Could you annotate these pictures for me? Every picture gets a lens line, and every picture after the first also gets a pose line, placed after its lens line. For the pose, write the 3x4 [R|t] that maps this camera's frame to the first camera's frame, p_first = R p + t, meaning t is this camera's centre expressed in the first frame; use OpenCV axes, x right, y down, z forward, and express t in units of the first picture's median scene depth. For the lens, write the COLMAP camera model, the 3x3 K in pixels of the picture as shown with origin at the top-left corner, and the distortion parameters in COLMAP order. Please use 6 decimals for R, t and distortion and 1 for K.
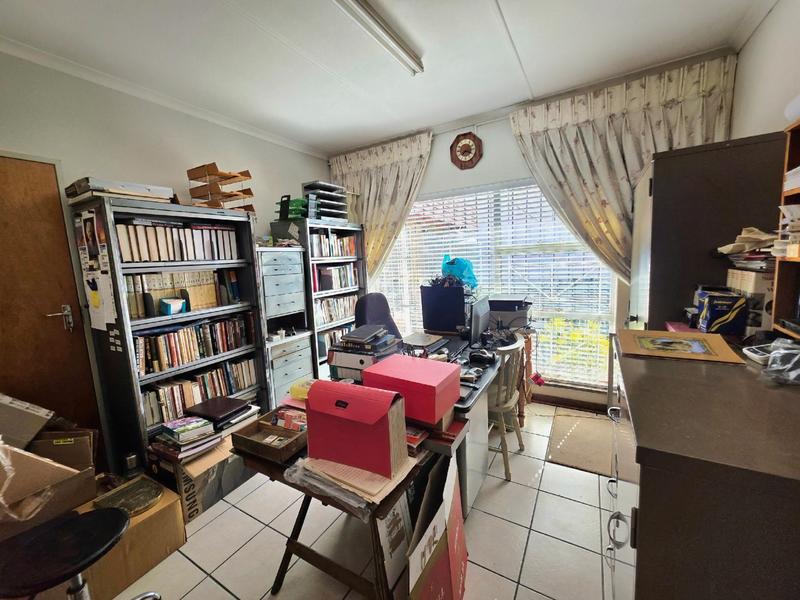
lens RADIAL K [[321.5, 0, 400.2], [0, 321.5, 296.4], [0, 0, 1]] dist [-0.000663, 0.000132]
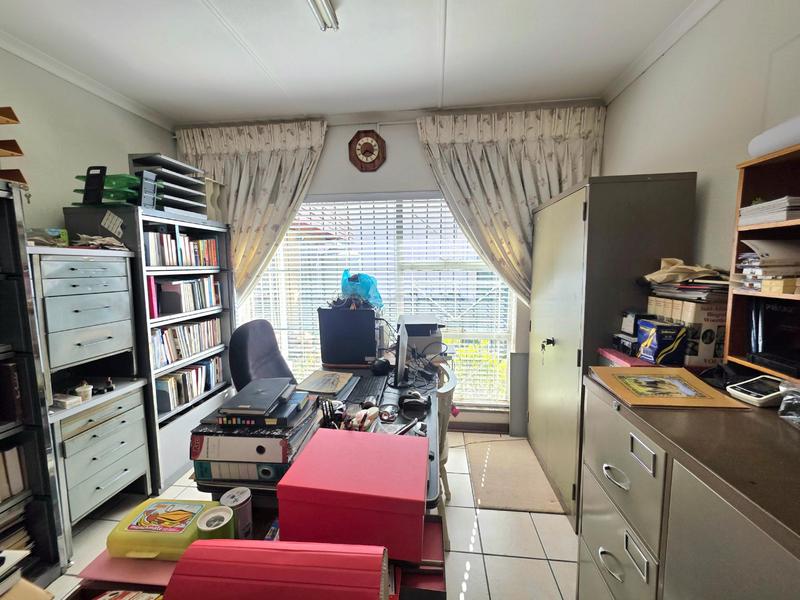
lens RADIAL K [[321.5, 0, 400.2], [0, 321.5, 296.4], [0, 0, 1]] dist [-0.000663, 0.000132]
pose [[0.912060, -0.000737, 0.410057, -0.077031], [0.014644, 0.999419, -0.030776, -0.035083], [-0.409796, 0.034075, 0.911540, 0.204020]]
